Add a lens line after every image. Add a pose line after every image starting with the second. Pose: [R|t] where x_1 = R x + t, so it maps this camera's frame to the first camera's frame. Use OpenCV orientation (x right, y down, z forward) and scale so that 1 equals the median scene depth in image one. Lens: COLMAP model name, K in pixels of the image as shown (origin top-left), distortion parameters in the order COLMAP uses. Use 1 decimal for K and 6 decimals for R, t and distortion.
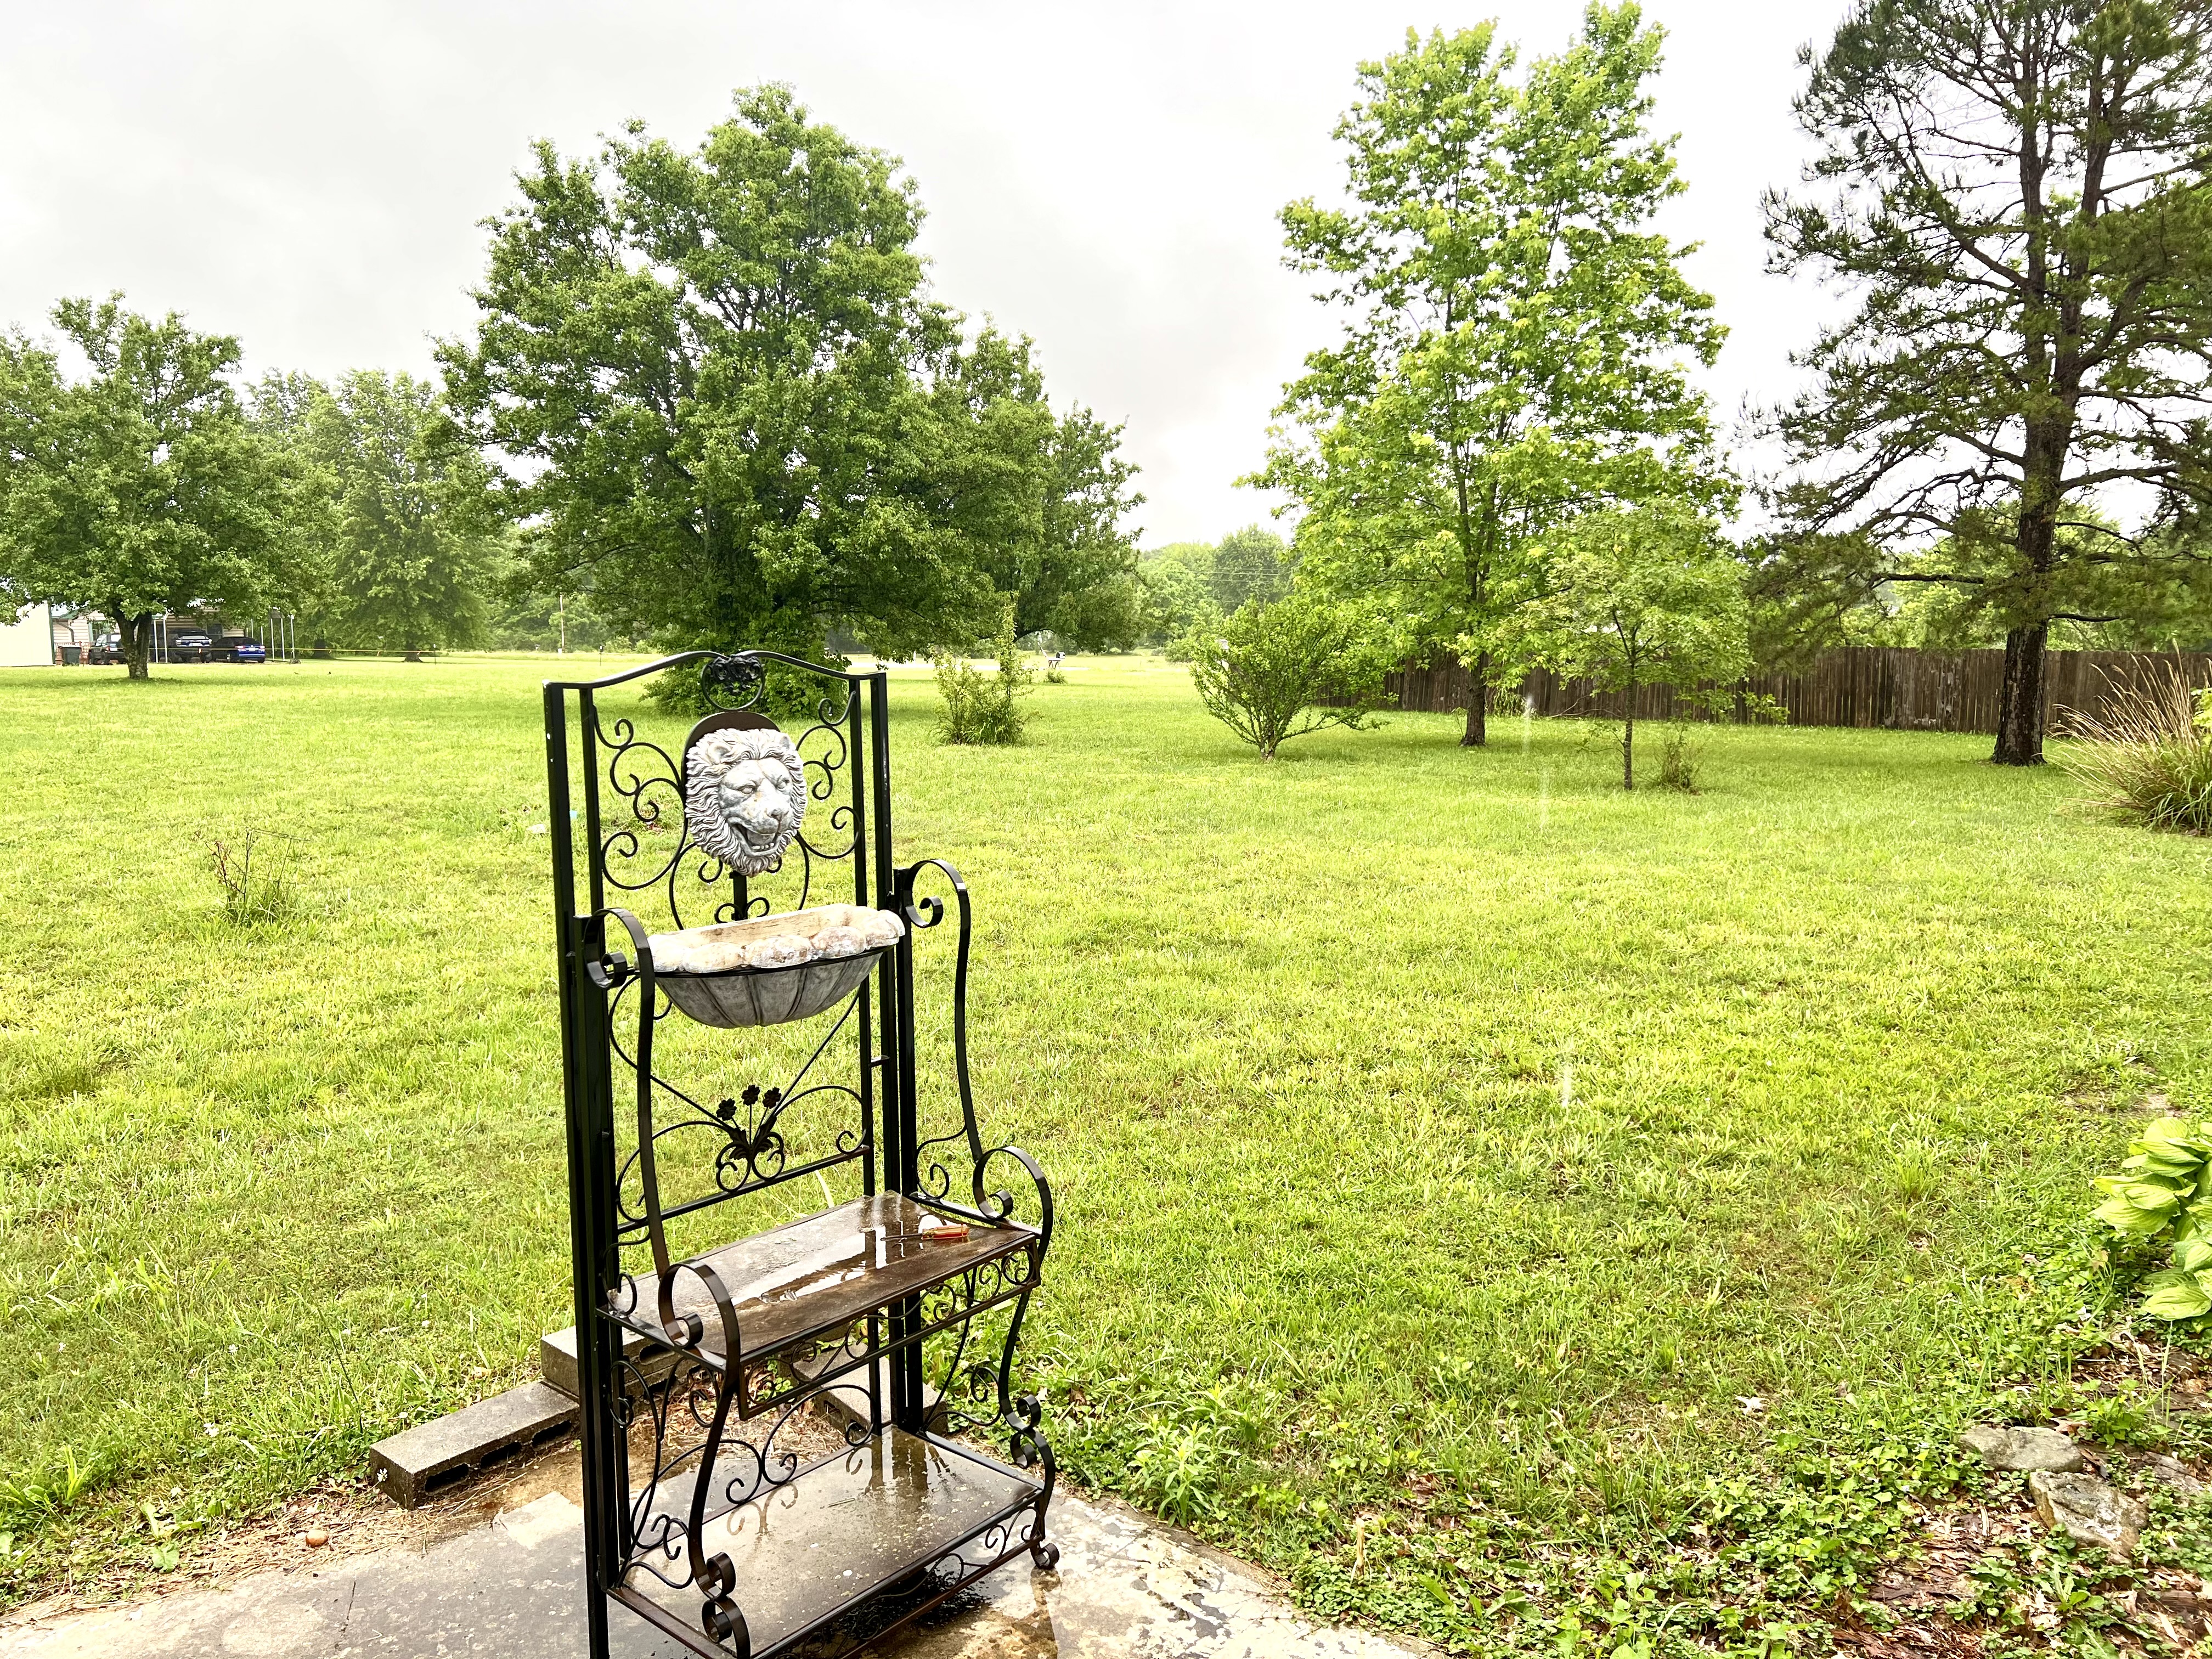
lens RADIAL K [[1638.1, 0, 1111.6], [0, 1638.1, 840.1], [0, 0, 1]] dist [0.011130, -0.060178]
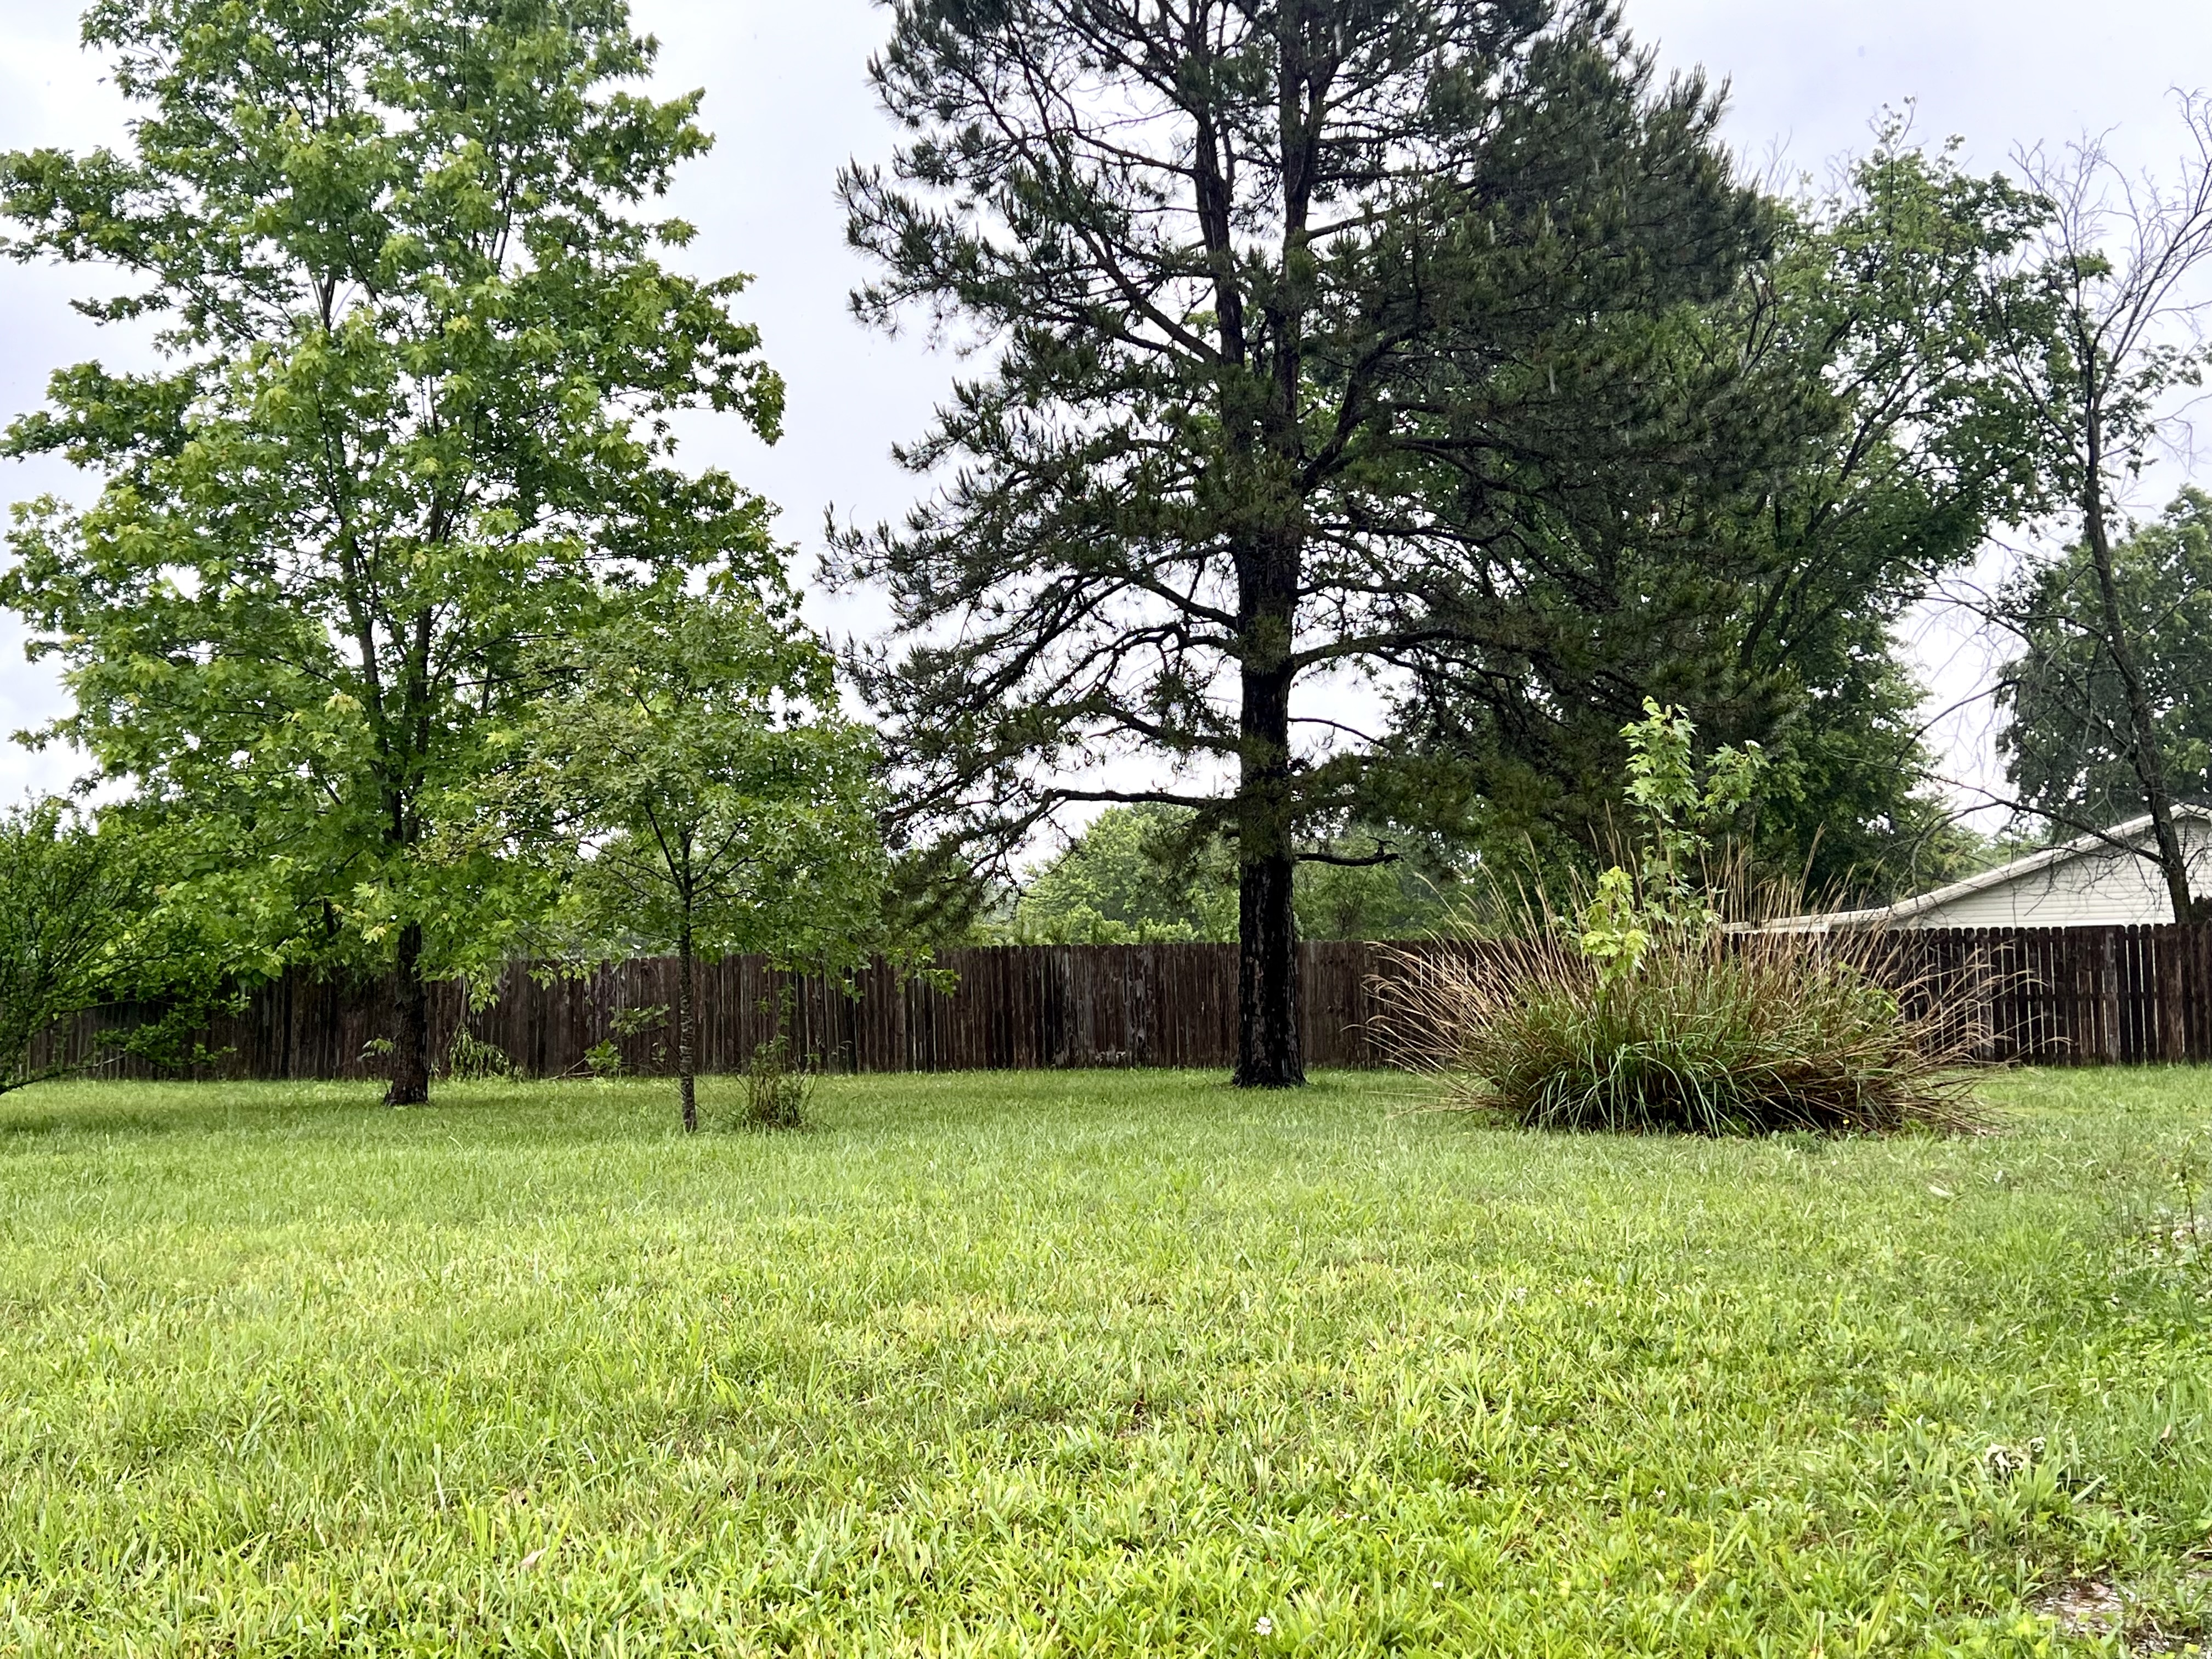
lens RADIAL K [[2665.6, 0, 1106.0], [0, 2665.6, 829.5], [0, 0, 1]] dist [0.075293, -0.024929]
pose [[0.892850, -0.006224, 0.450311, 0.027701], [0.084874, 0.984312, -0.154678, 0.011784], [-0.442284, 0.176324, 0.879372, 0.099231]]
